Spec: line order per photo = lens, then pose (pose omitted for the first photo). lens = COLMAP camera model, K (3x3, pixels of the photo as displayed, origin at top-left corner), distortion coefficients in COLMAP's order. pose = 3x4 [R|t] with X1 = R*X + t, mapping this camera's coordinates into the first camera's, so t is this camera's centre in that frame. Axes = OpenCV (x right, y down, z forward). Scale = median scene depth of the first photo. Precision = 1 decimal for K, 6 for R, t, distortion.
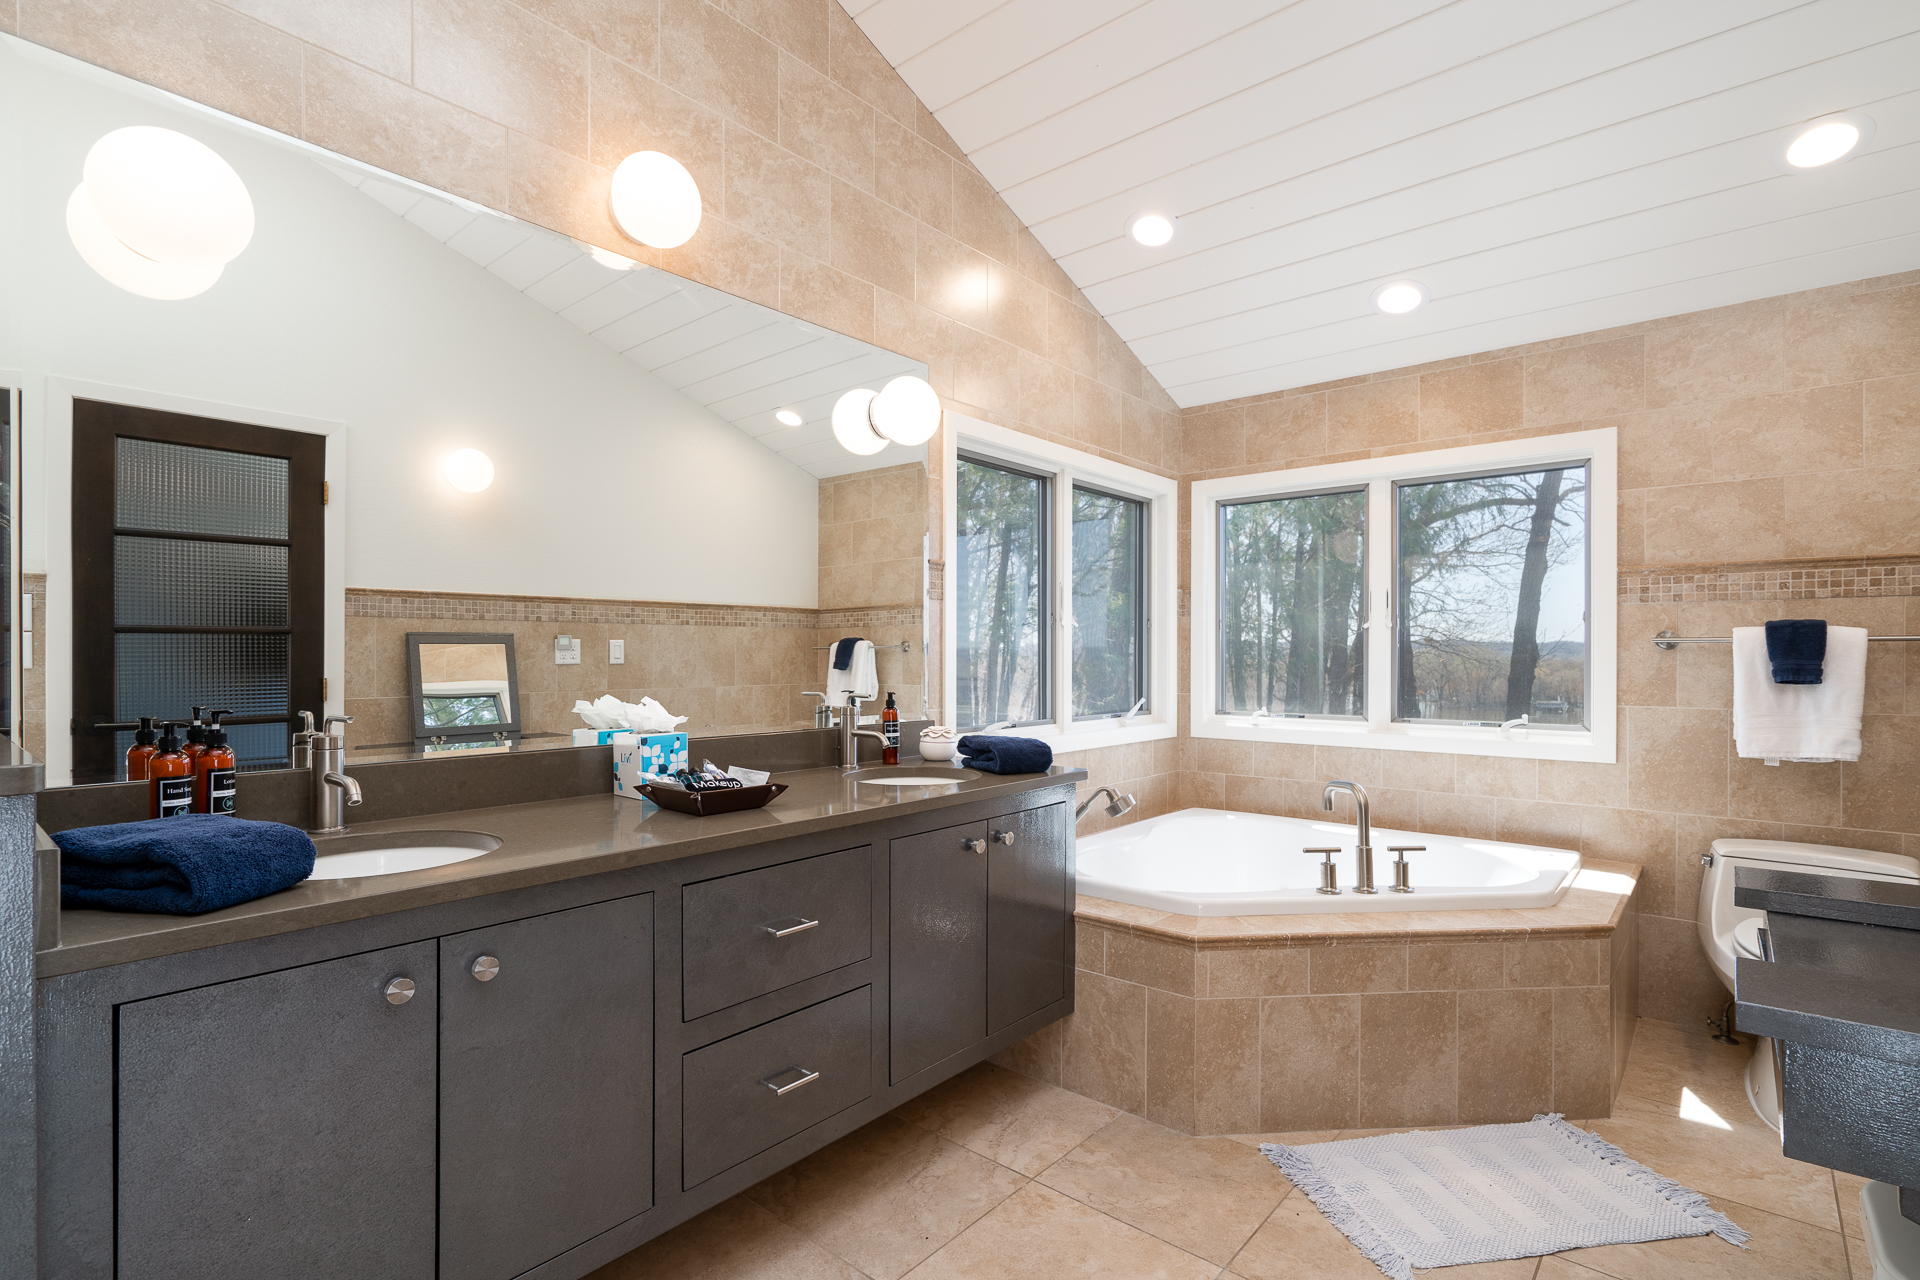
lens RADIAL K [[888.4, 0, 955.5], [0, 888.4, 667.5], [0, 0, 1]] dist [-0.000386, -0.000395]
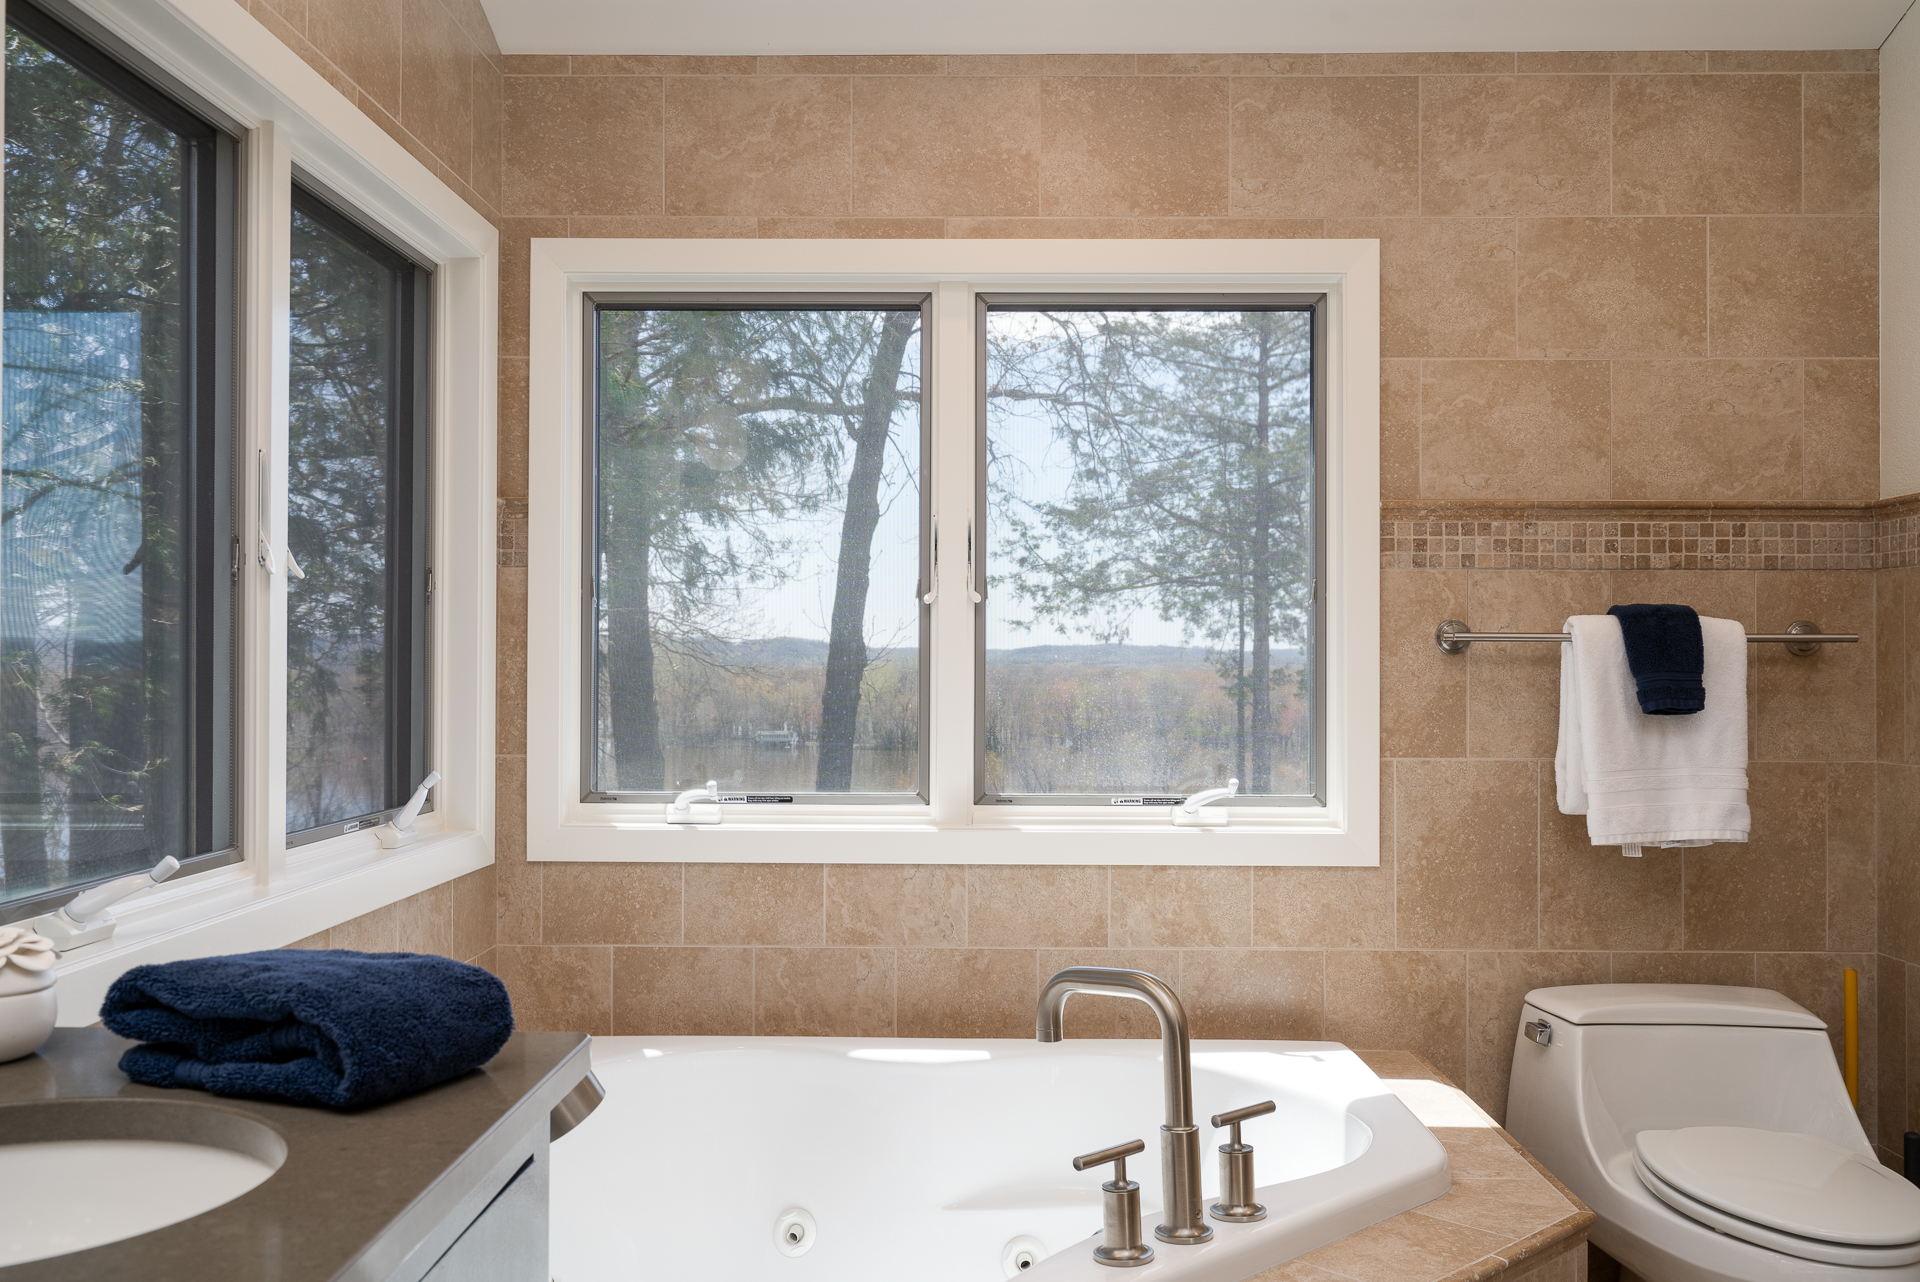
lens RADIAL K [[1676.8, 0, 957.3], [0, 1676.8, 661.3], [0, 0, 1]] dist [0.006860, -0.002388]
pose [[0.776850, 0.003649, 0.629675, -0.093905], [0.005360, 0.999909, -0.012408, -0.004526], [-0.629663, 0.013014, 0.776760, 0.385178]]
